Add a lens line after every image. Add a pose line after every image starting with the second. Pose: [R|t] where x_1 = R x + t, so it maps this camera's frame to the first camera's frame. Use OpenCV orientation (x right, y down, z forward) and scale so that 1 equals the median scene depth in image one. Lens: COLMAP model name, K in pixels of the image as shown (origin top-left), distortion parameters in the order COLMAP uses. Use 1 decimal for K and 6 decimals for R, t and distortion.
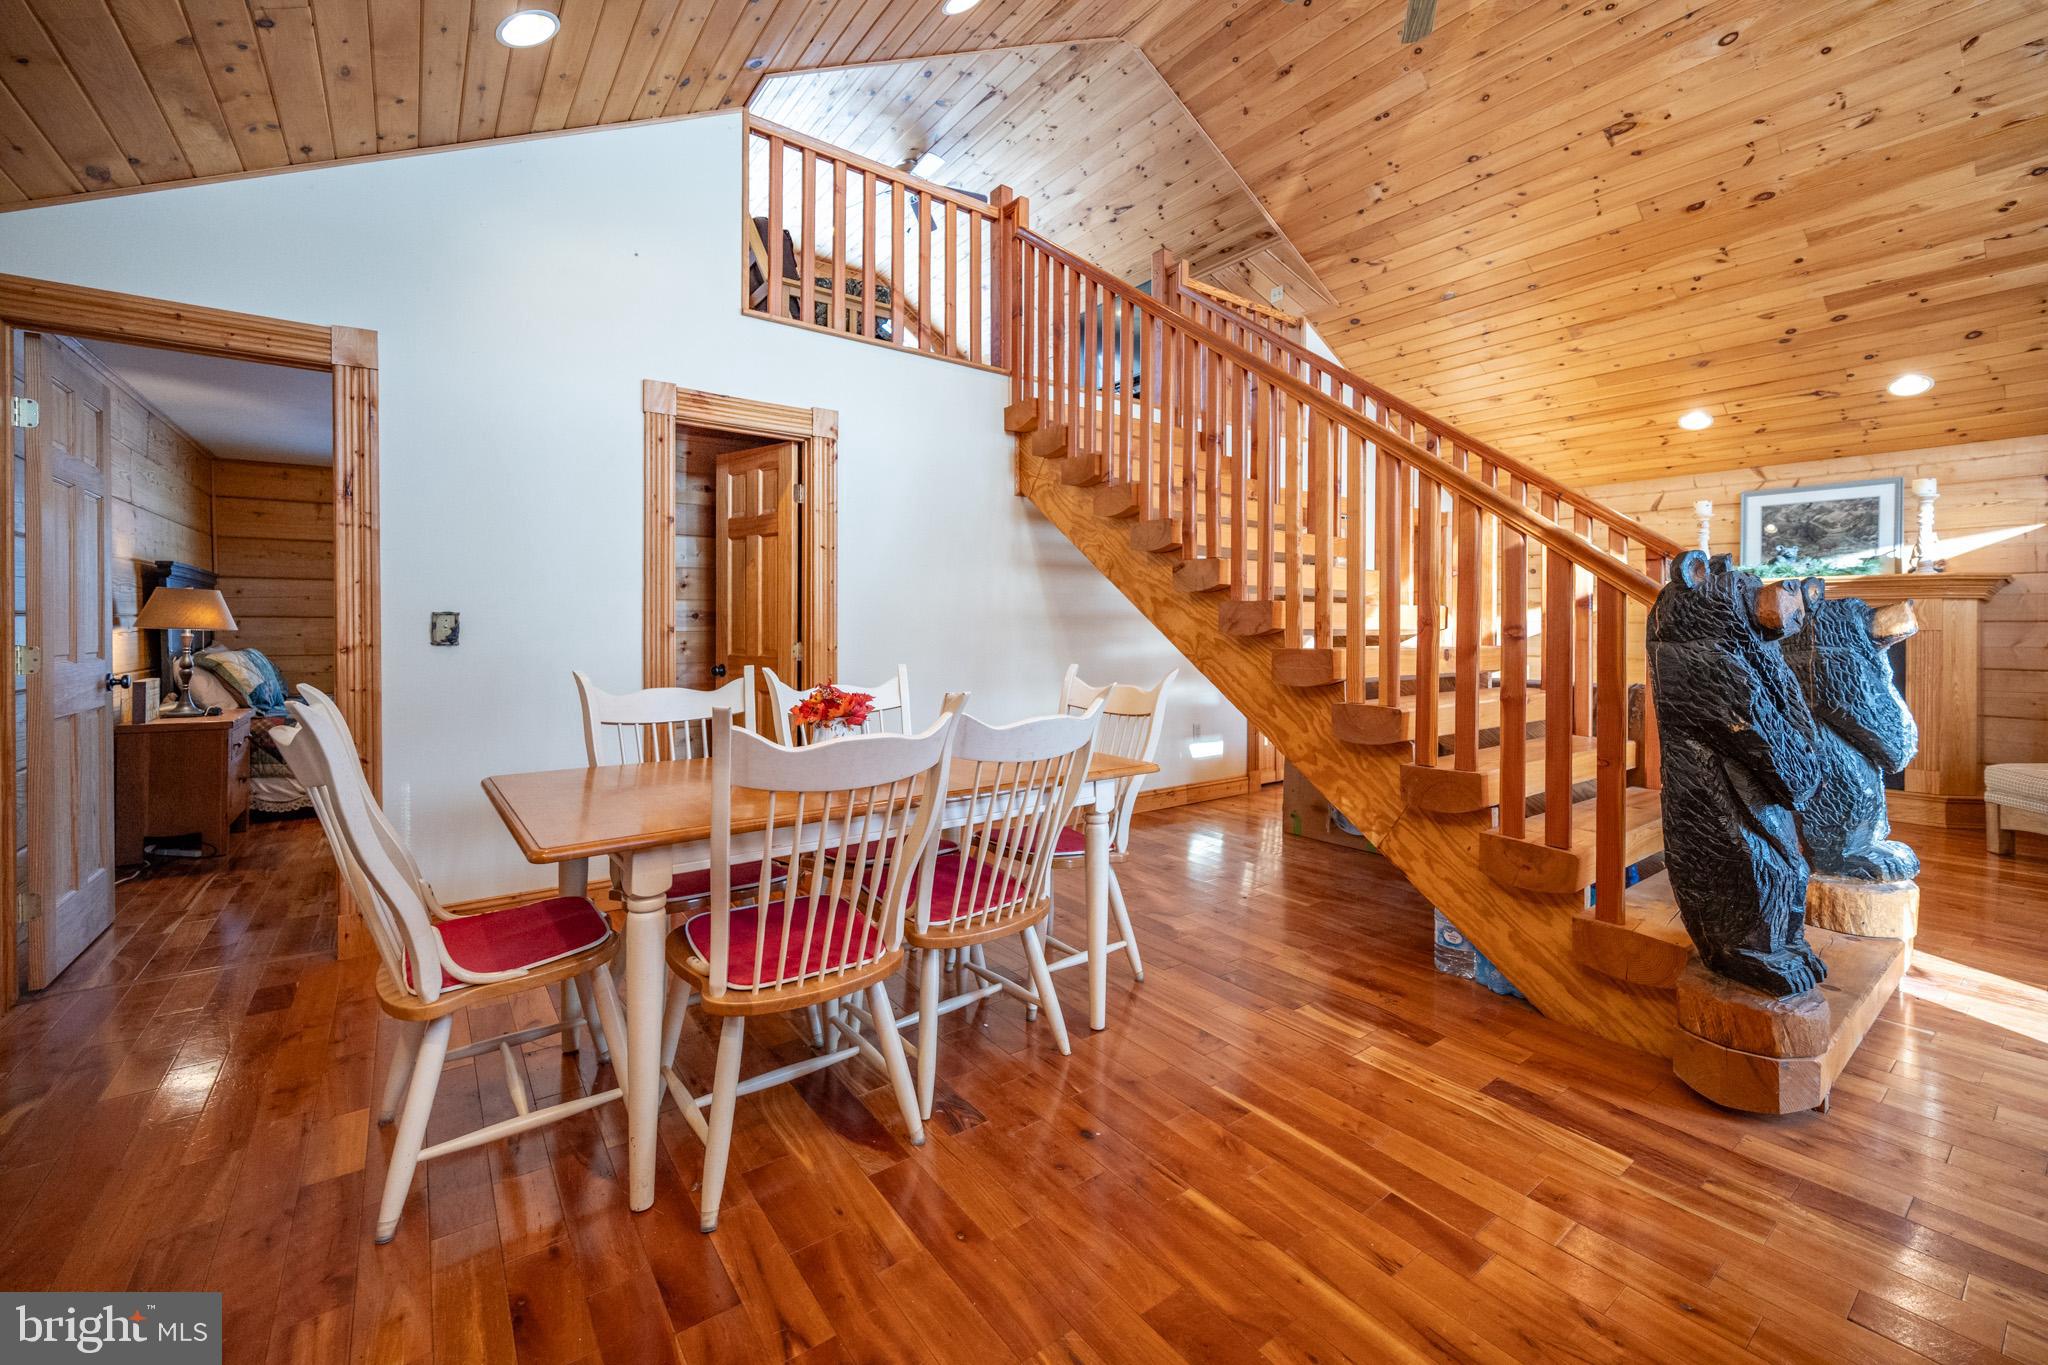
lens RADIAL K [[829.0, 0, 1026.7], [0, 829.0, 630.1], [0, 0, 1]] dist [-0.001035, 0.000072]
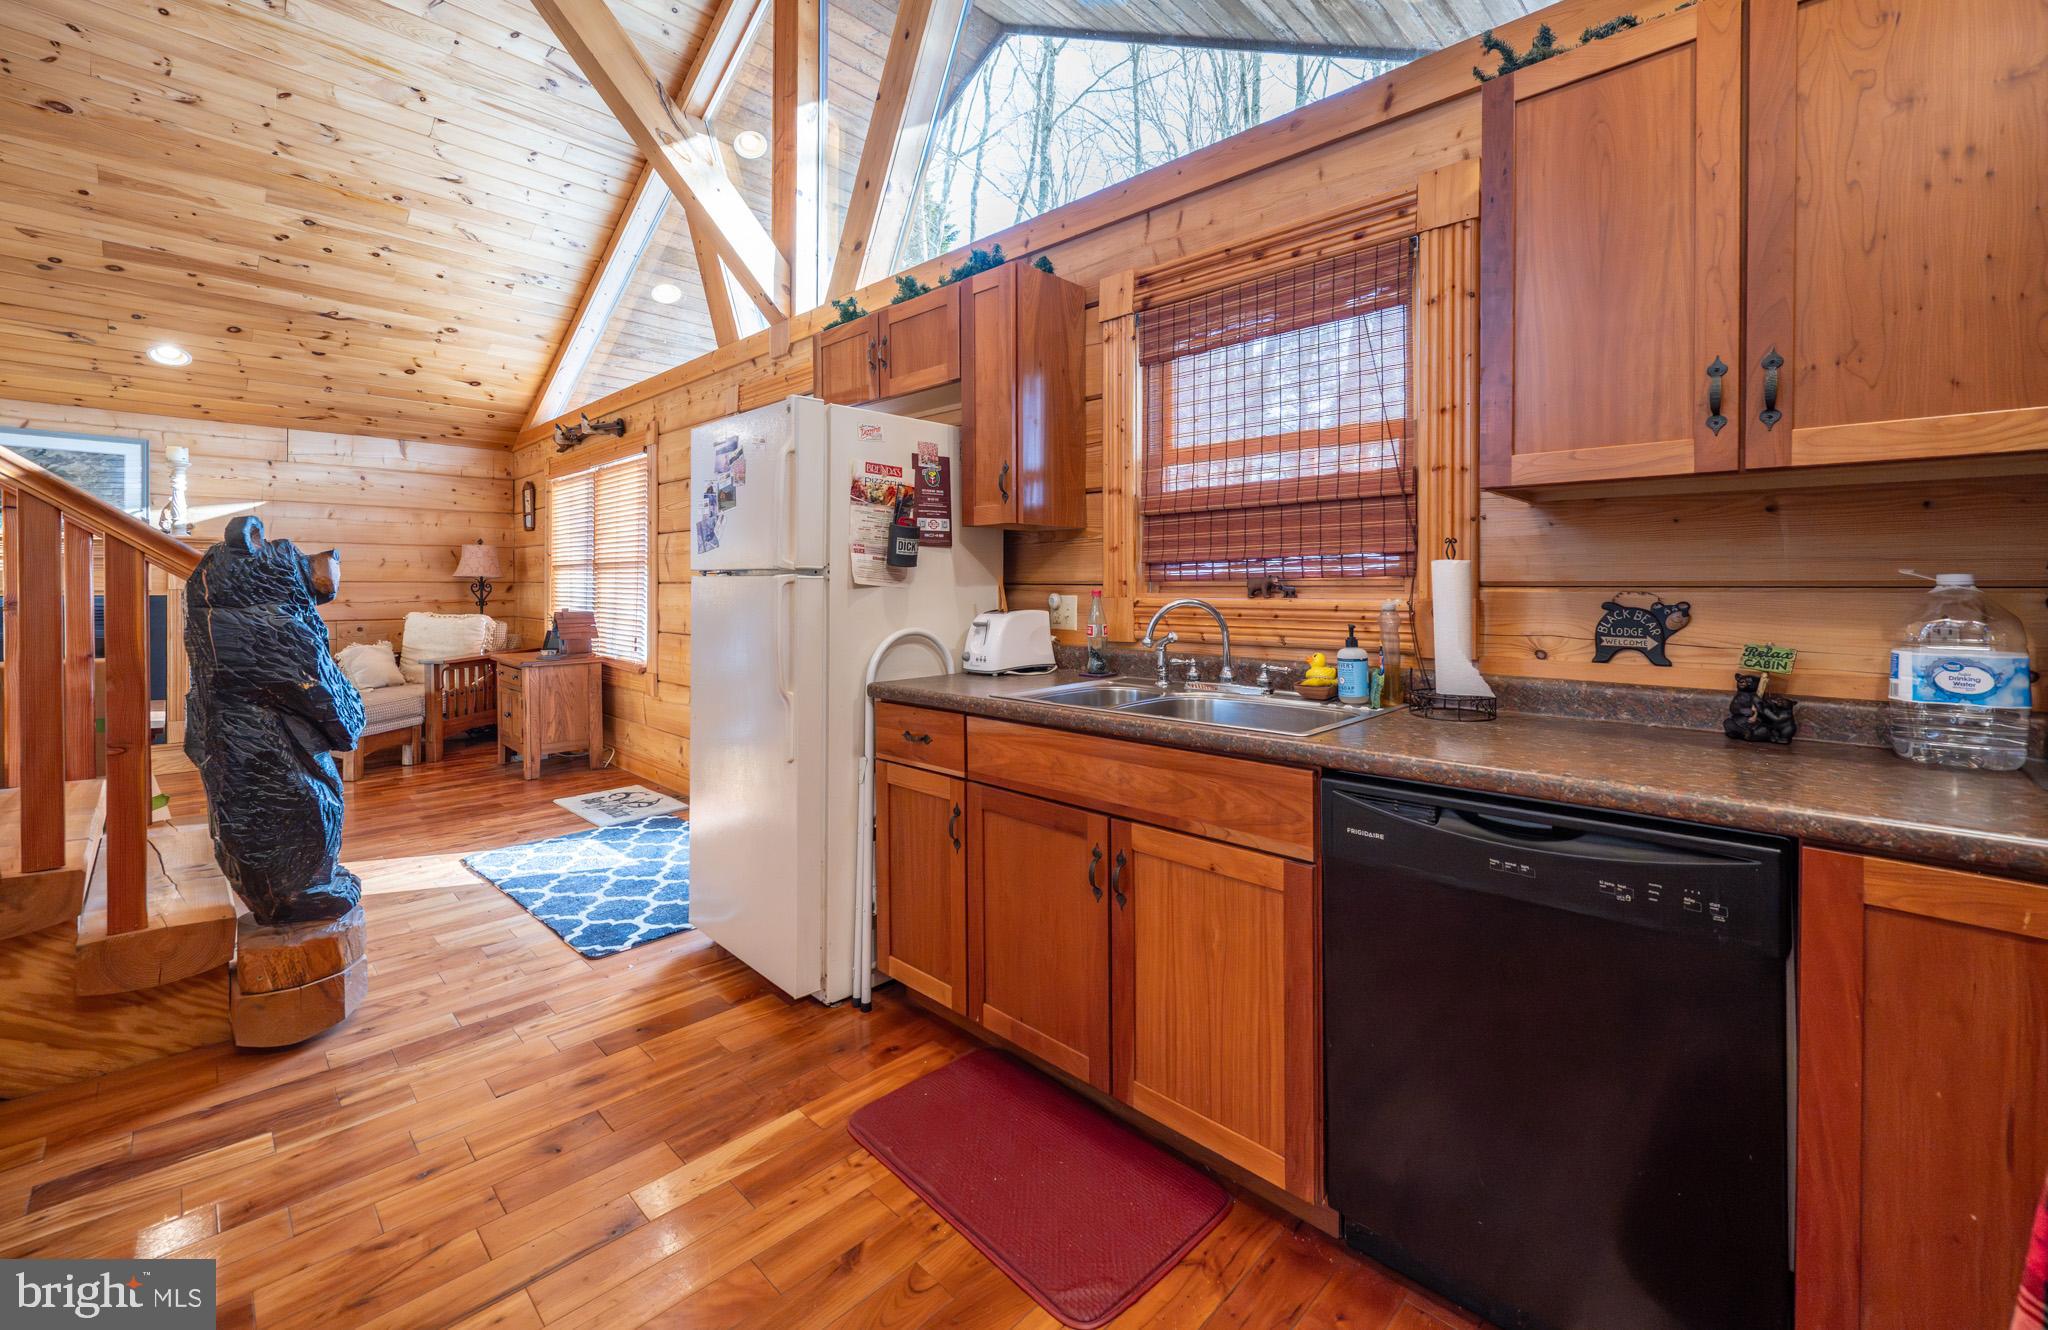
lens RADIAL K [[859.5, 0, 1001.6], [0, 859.5, 590.9], [0, 0, 1]] dist [-0.002788, -0.000219]
pose [[-0.140368, -0.009145, 0.990057, -0.255711], [0.001455, 0.999954, 0.009443, -0.010090], [-0.990098, 0.002766, -0.140348, 0.177734]]
